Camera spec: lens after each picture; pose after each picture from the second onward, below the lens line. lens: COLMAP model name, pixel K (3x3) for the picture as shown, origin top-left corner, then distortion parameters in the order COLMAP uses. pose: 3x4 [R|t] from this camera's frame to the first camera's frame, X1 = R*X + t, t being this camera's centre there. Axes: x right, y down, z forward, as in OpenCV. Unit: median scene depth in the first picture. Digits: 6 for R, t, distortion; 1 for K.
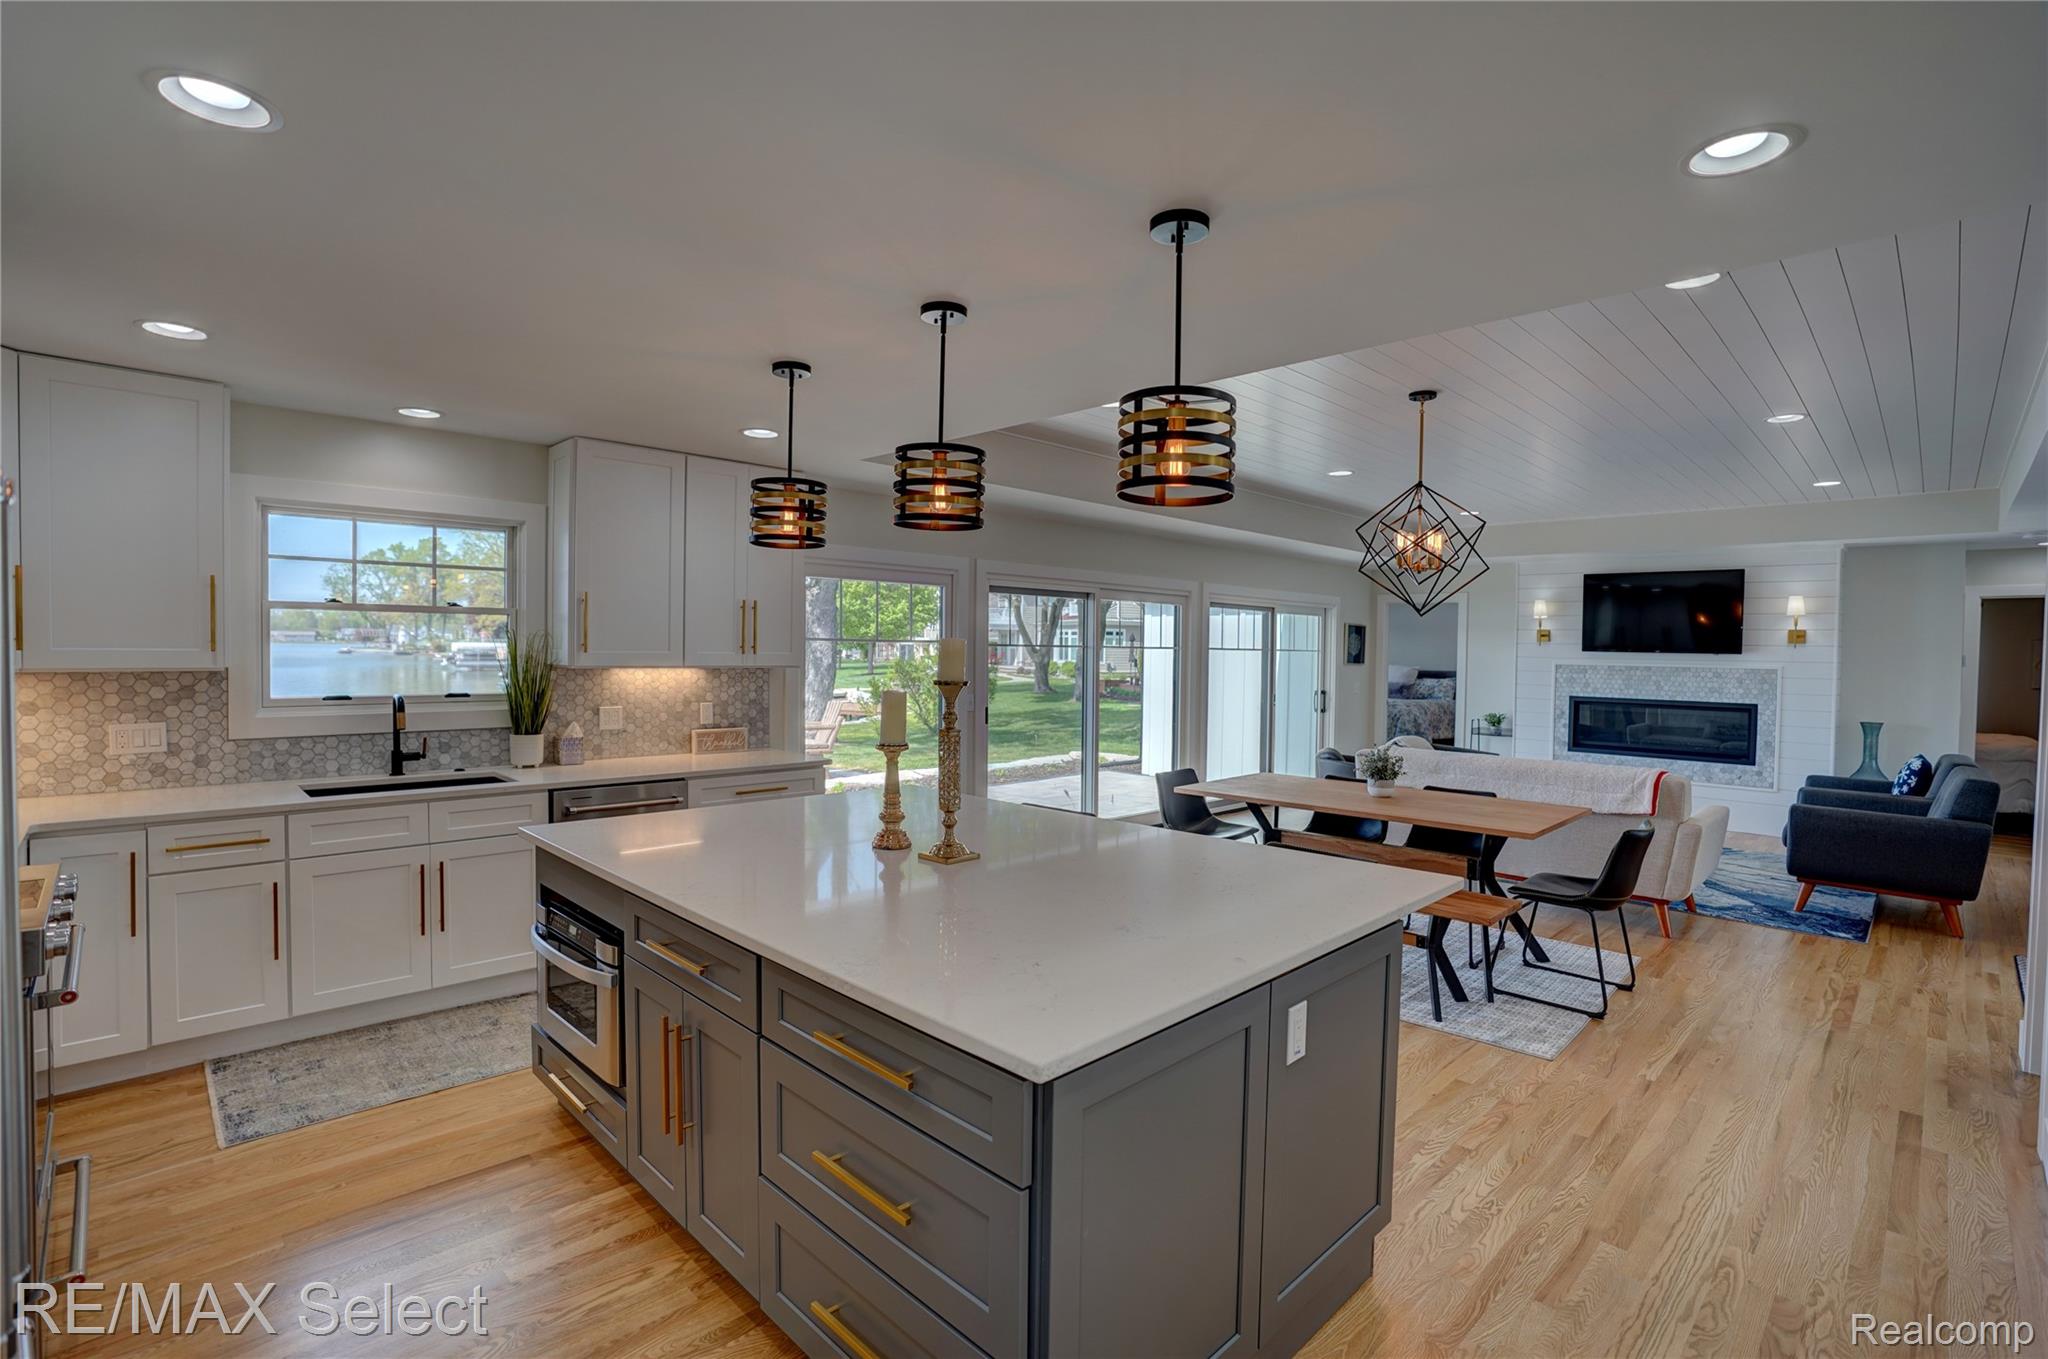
lens RADIAL K [[954.1, 0, 1016.7], [0, 954.1, 671.0], [0, 0, 1]] dist [-0.076128, 0.031903]
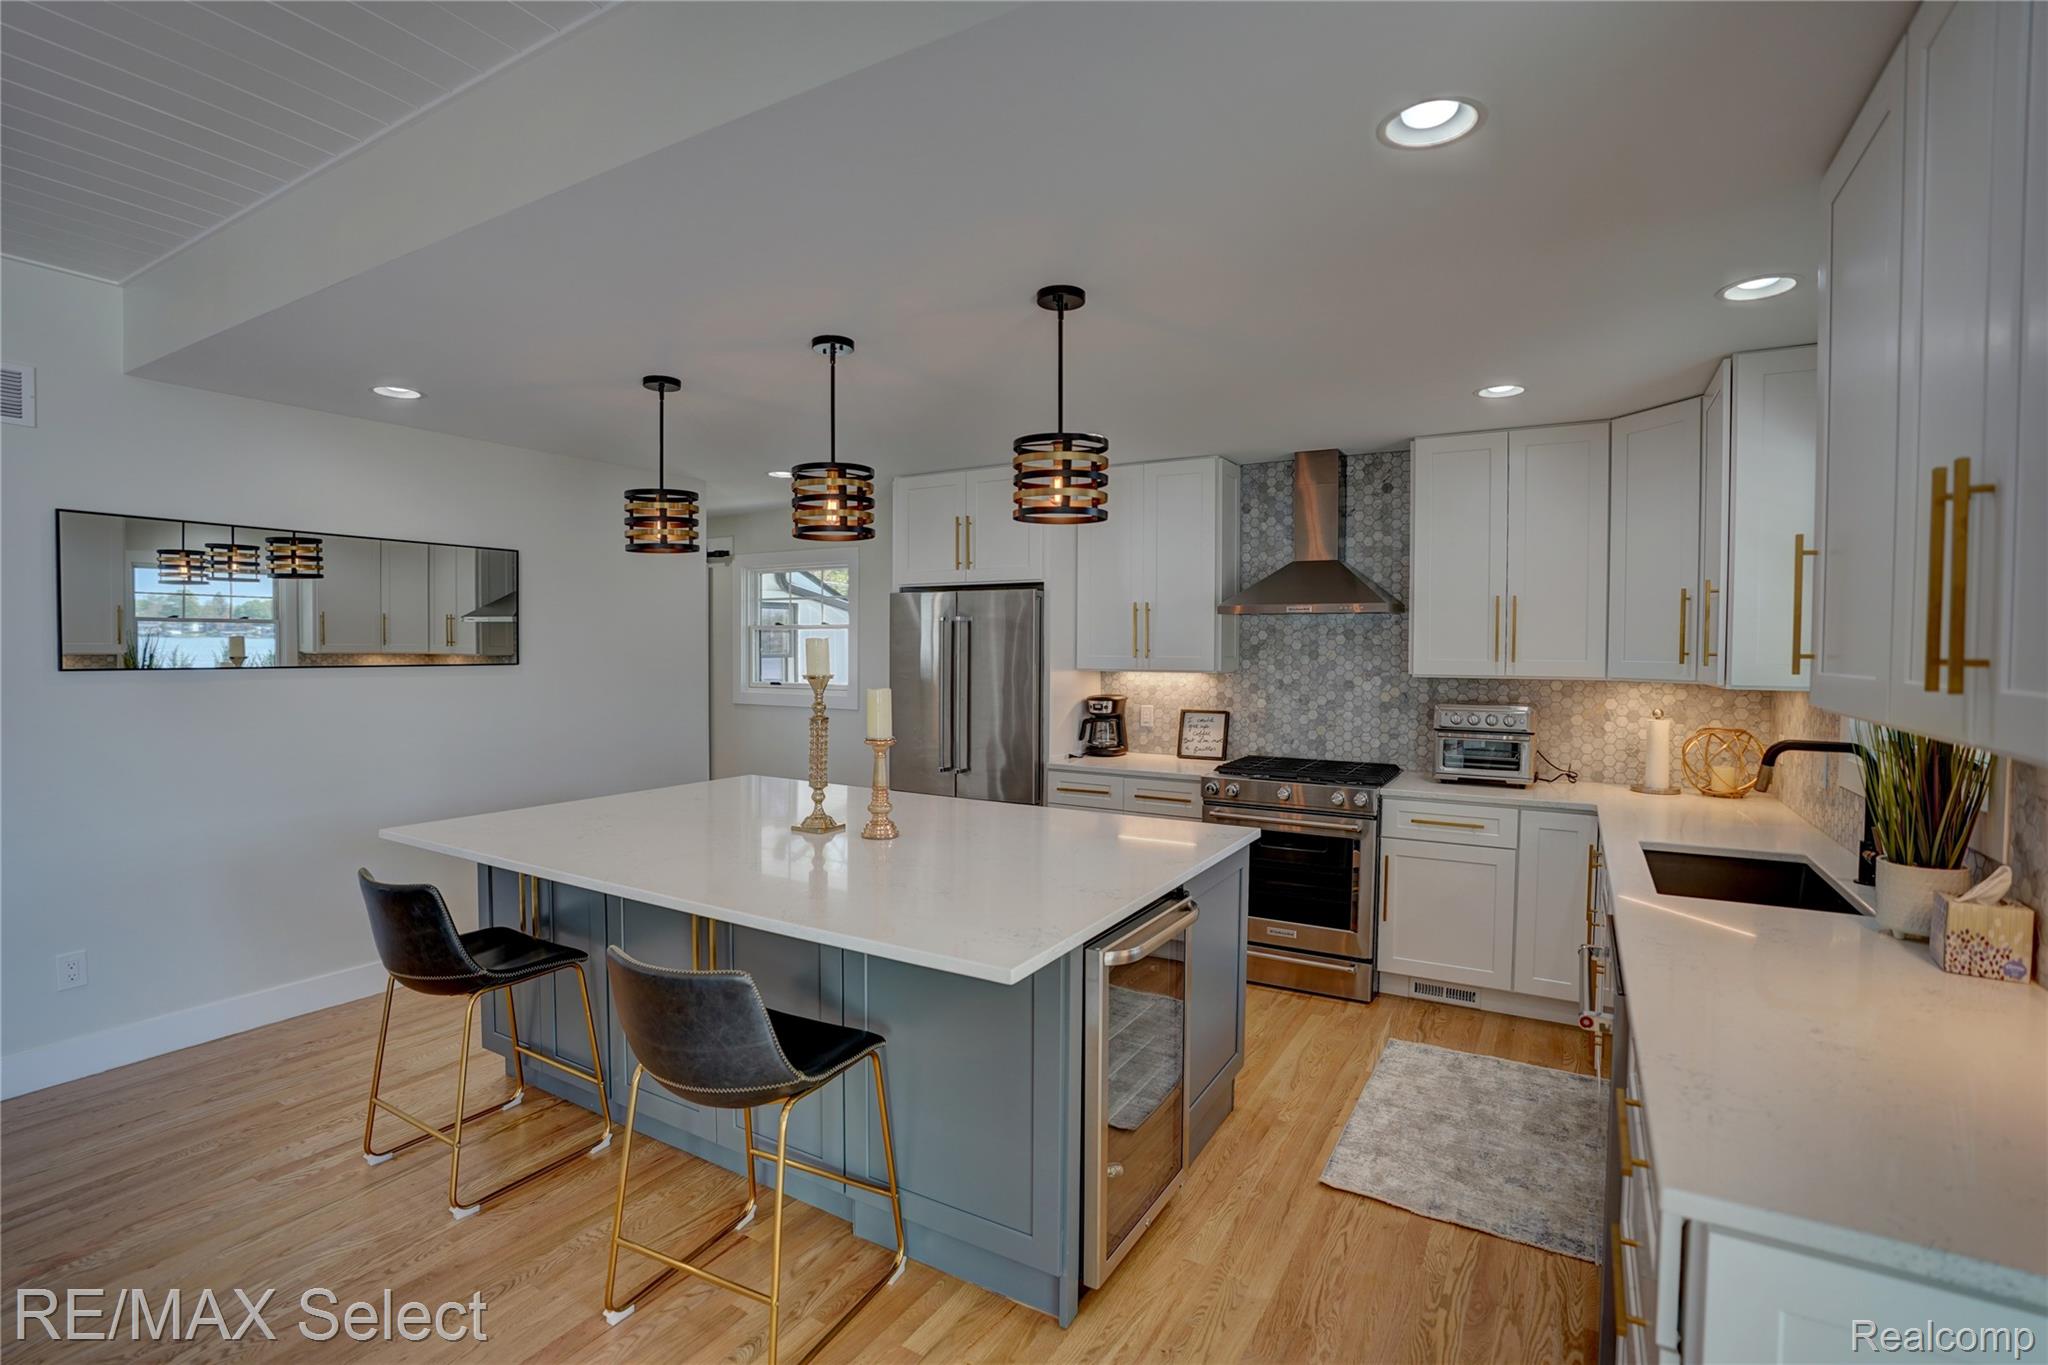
lens RADIAL K [[954.1, 0, 1016.7], [0, 954.1, 674.0], [0, 0, 1]] dist [-0.076128, 0.031903]
pose [[-0.966710, -0.012038, -0.255593, -0.002590], [-0.025408, 0.998472, 0.049070, -0.018273], [0.254611, 0.053931, -0.965538, 0.769651]]
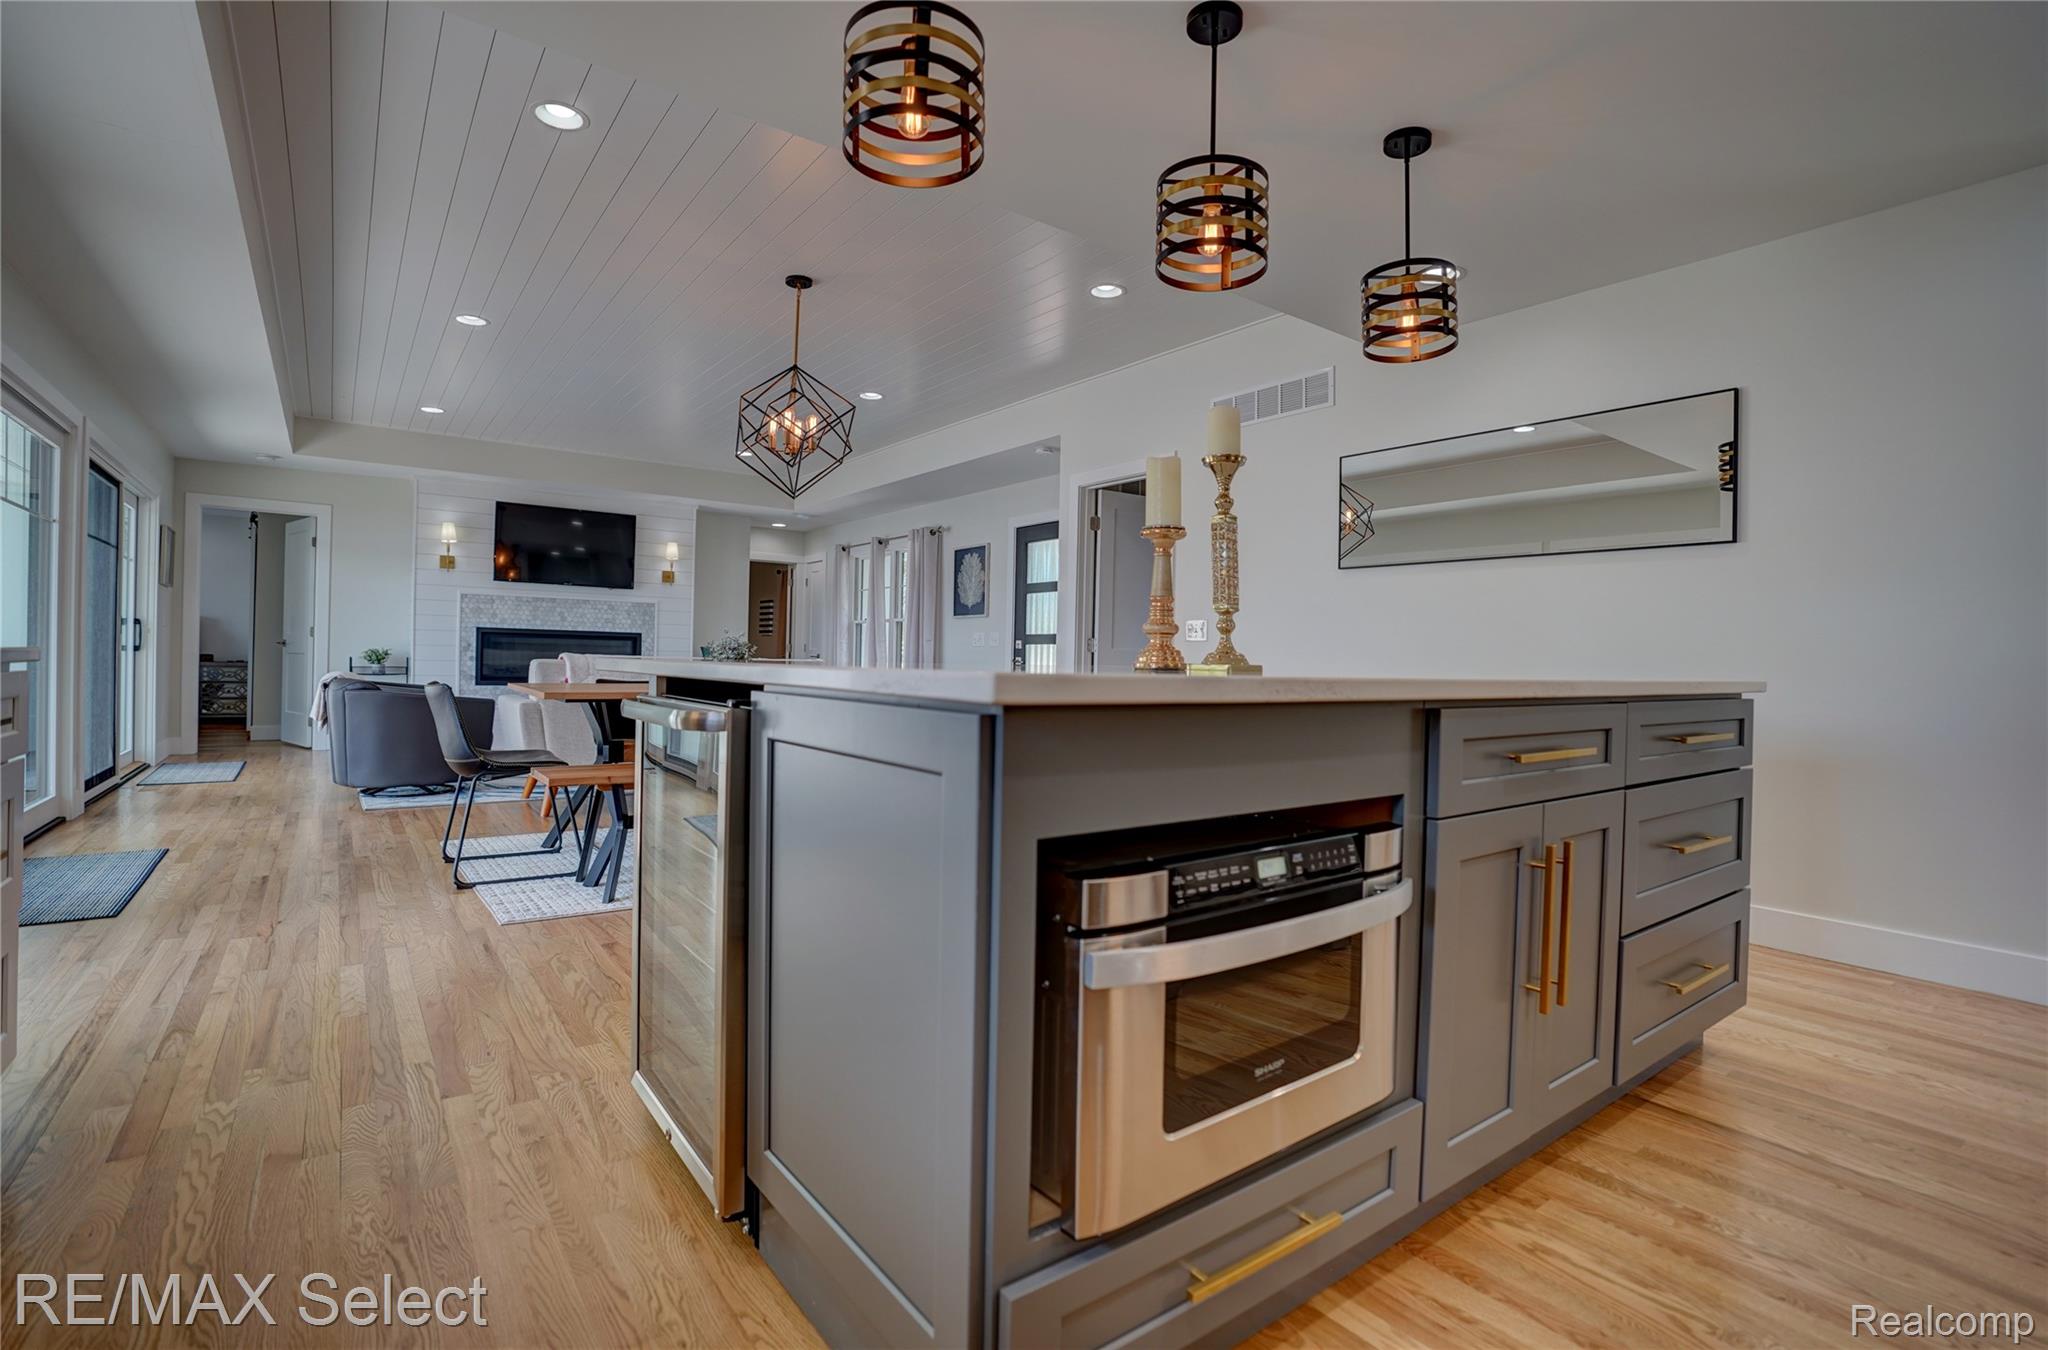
lens RADIAL K [[955.9, 0, 1017.2], [0, 955.9, 672.4], [0, 0, 1]] dist [-0.078458, 0.032072]
pose [[0.140184, -0.022382, 0.989872, -0.329473], [0.002956, 0.999749, 0.022186, 0.063979], [-0.990121, -0.000184, 0.140215, 0.379927]]
